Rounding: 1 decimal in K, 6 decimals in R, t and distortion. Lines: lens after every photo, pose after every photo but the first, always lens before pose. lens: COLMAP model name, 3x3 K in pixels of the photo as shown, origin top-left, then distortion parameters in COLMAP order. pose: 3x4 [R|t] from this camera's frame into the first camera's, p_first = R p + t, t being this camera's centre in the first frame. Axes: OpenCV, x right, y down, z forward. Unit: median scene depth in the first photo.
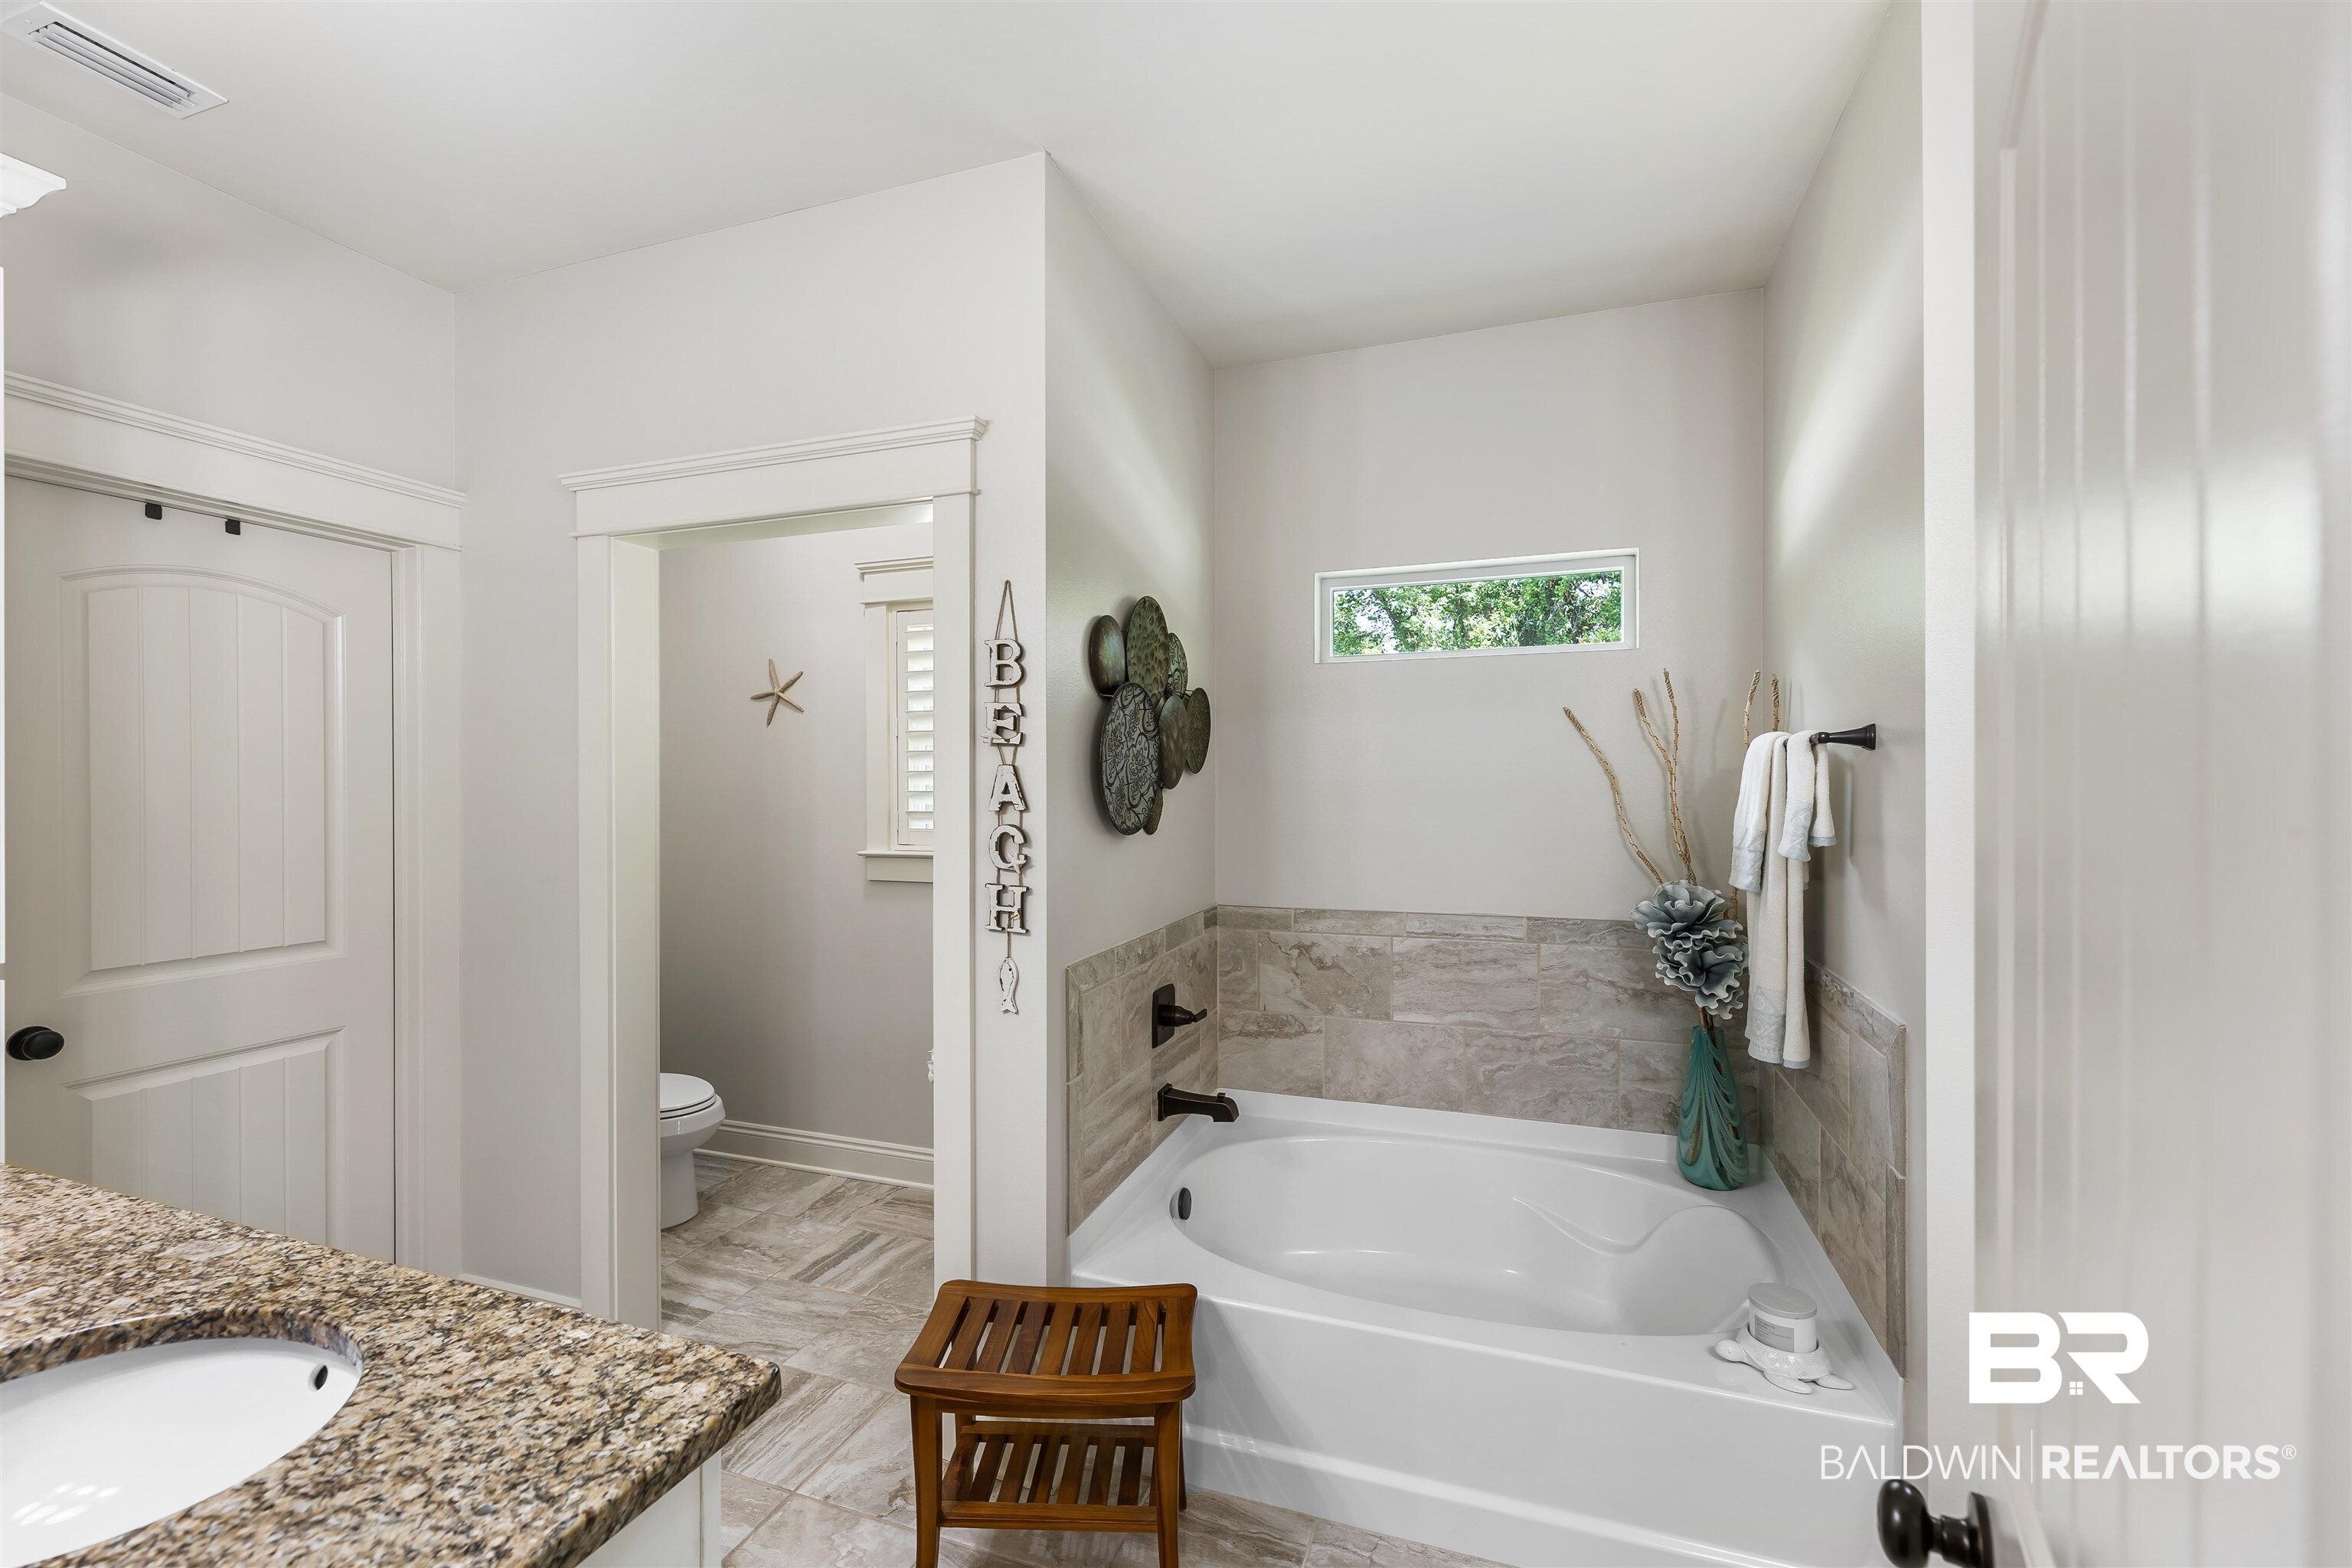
lens RADIAL K [[959.2, 0, 1180.2], [0, 959.2, 785.6], [0, 0, 1]] dist [-0.000047, 0.000004]
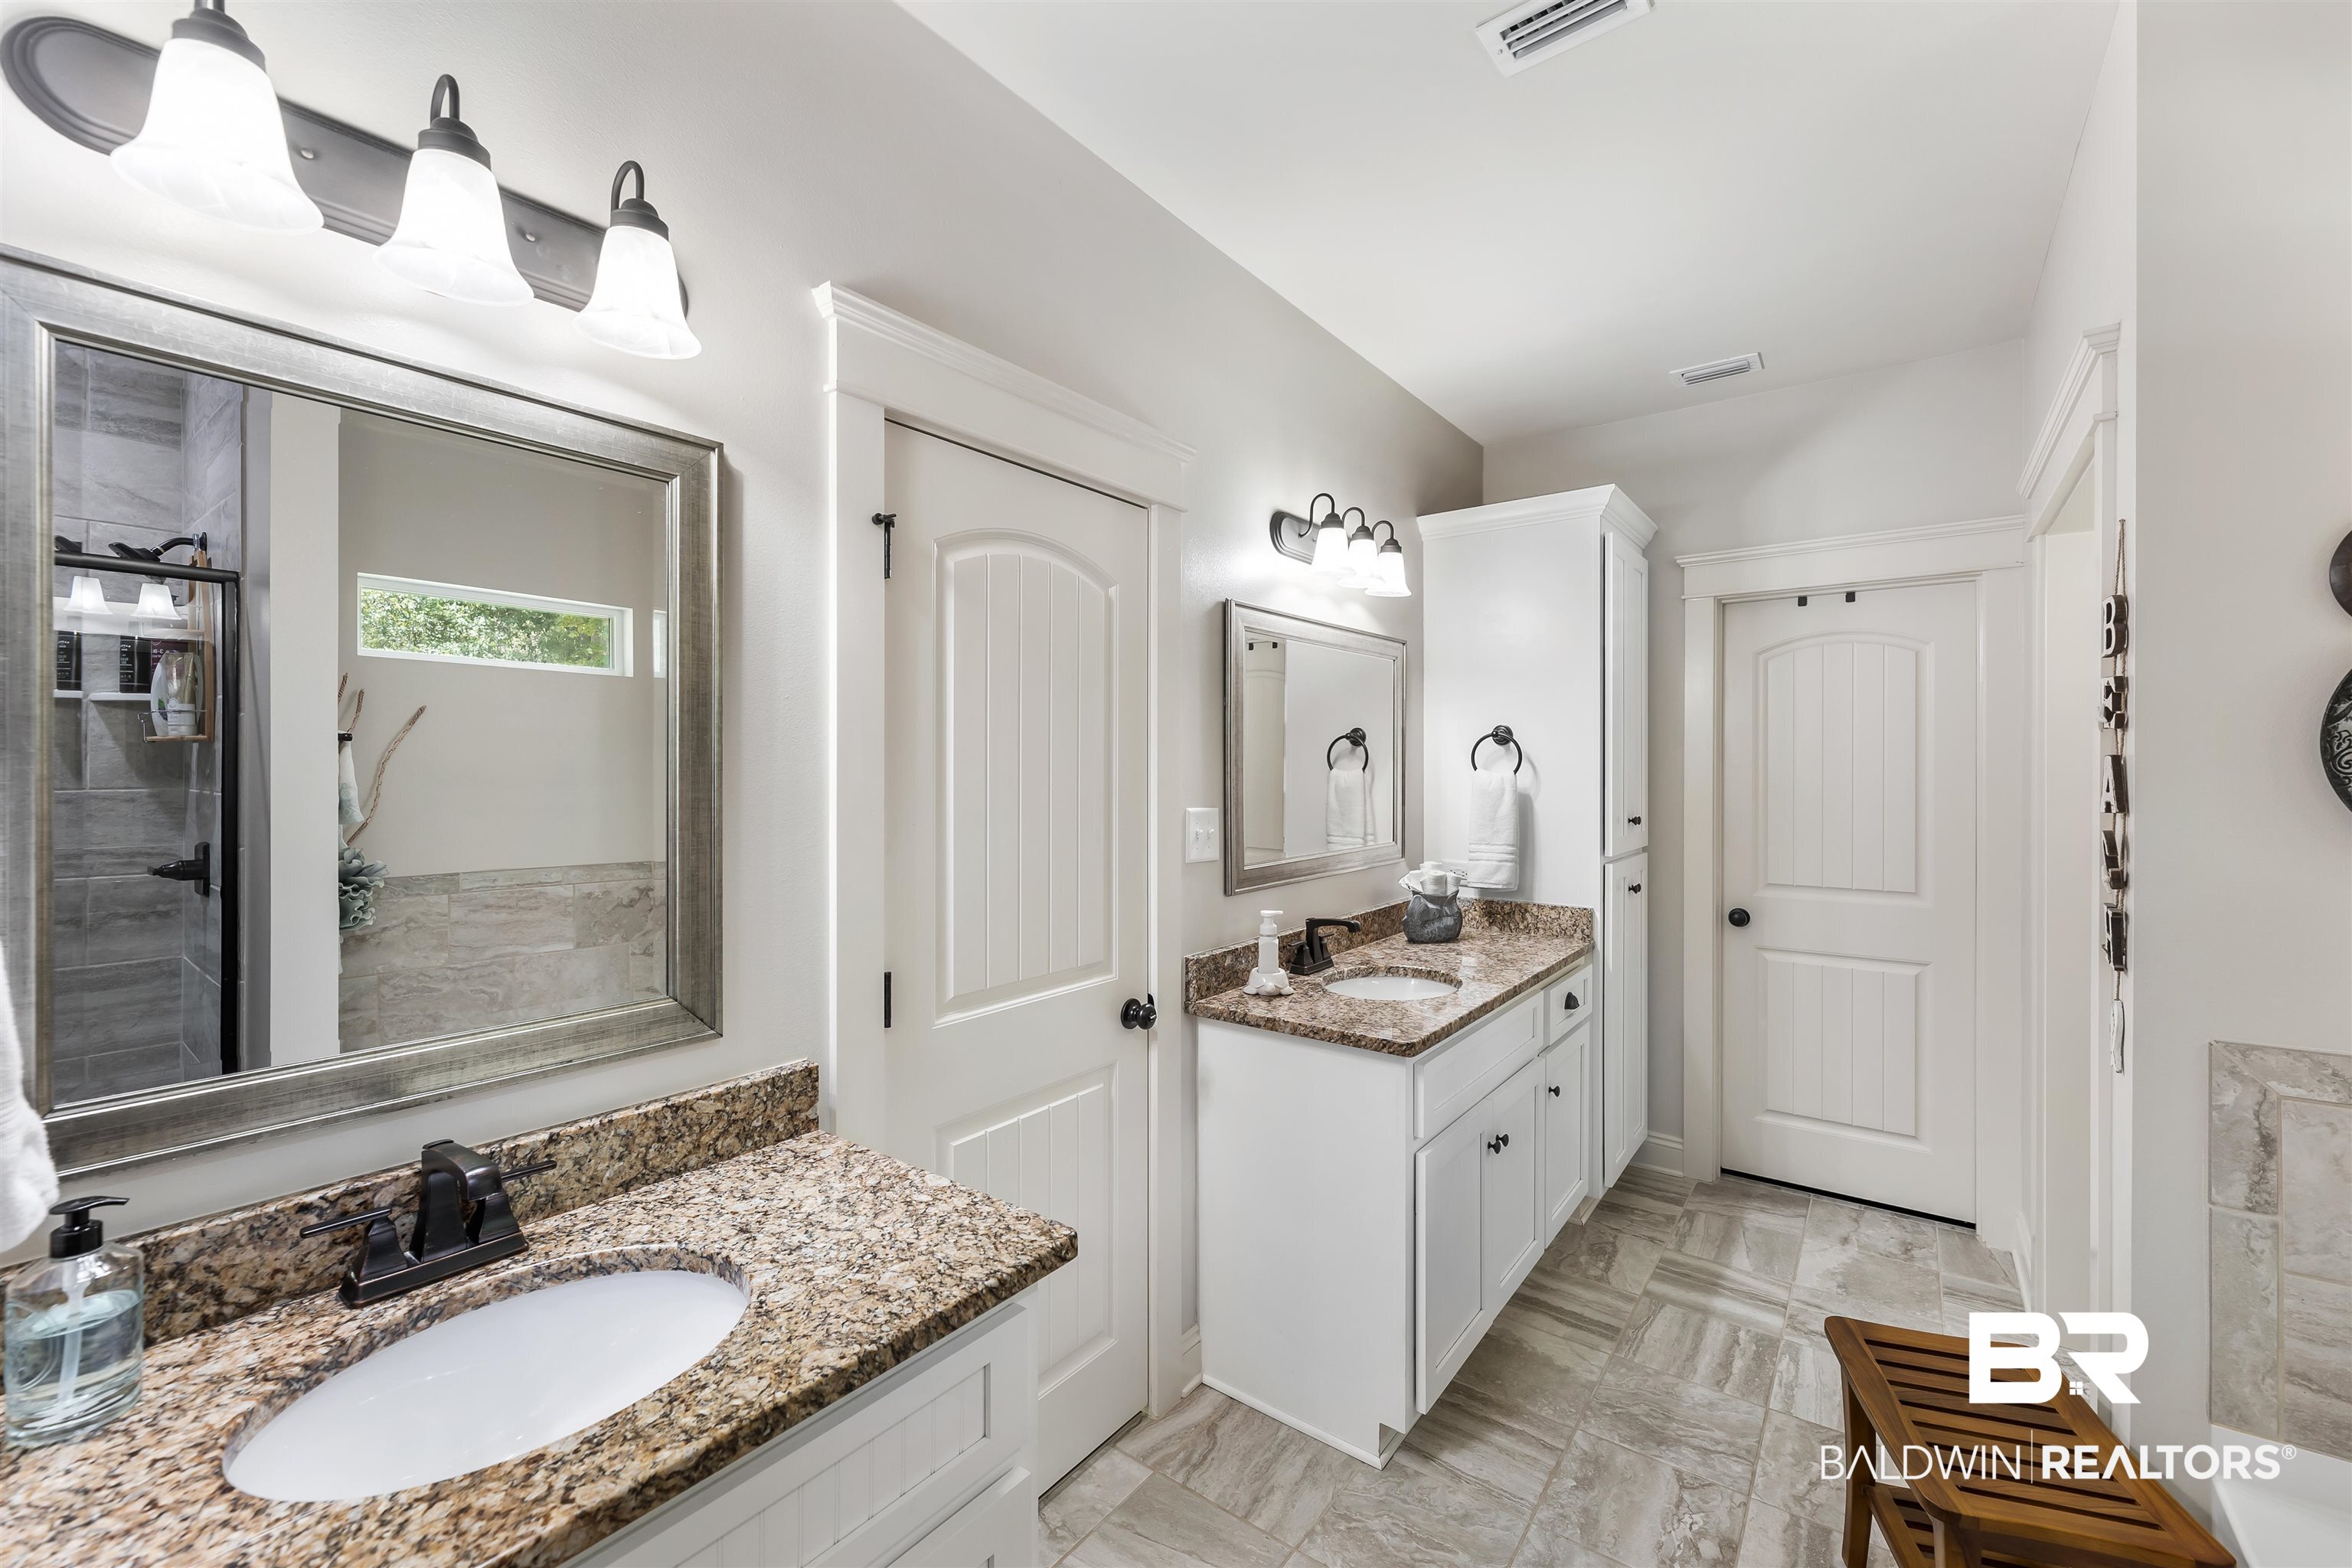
lens RADIAL K [[959.2, 0, 1172.8], [0, 959.2, 773.6], [0, 0, 1]] dist [-0.000047, 0.000004]
pose [[-0.305229, 0.002729, -0.952275, 0.744208], [-0.005648, 0.999973, 0.004676, -0.002168], [0.952262, 0.006806, -0.305205, 0.478057]]
